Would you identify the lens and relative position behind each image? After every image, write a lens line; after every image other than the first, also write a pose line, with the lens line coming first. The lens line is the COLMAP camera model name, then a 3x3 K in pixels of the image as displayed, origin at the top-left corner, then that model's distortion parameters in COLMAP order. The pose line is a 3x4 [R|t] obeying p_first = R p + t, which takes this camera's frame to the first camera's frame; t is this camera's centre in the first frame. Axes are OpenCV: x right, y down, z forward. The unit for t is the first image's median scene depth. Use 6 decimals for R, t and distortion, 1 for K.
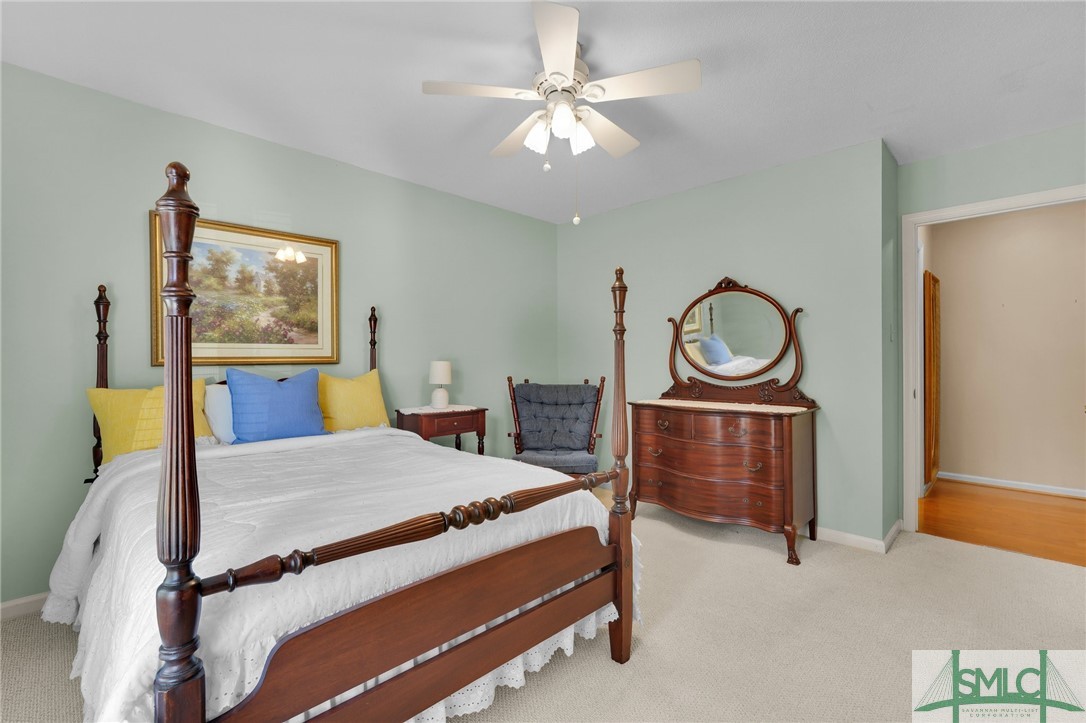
lens RADIAL K [[479.7, 0, 545.4], [0, 479.7, 362.1], [0, 0, 1]] dist [-0.019337, 0.009480]
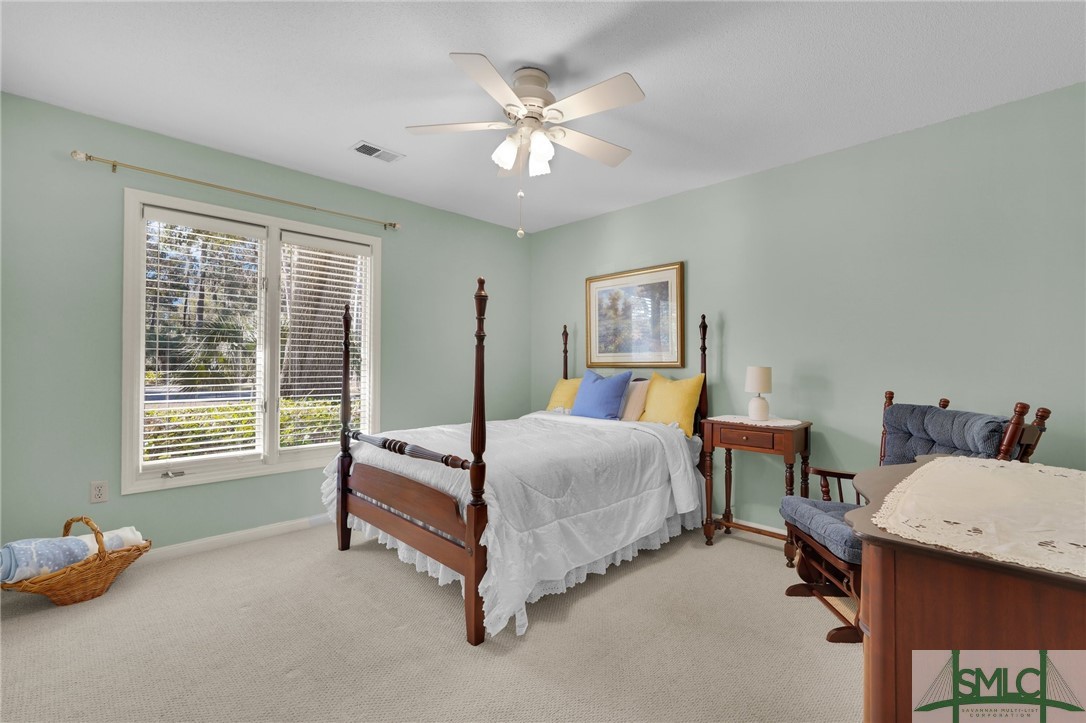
lens RADIAL K [[479.7, 0, 545.4], [0, 479.7, 362.1], [0, 0, 1]] dist [-0.019337, 0.009480]
pose [[-0.010313, -0.004998, -0.999934, 0.853555], [-0.011107, 0.999926, -0.004884, -0.001368], [0.999885, 0.011056, -0.010368, 0.806246]]
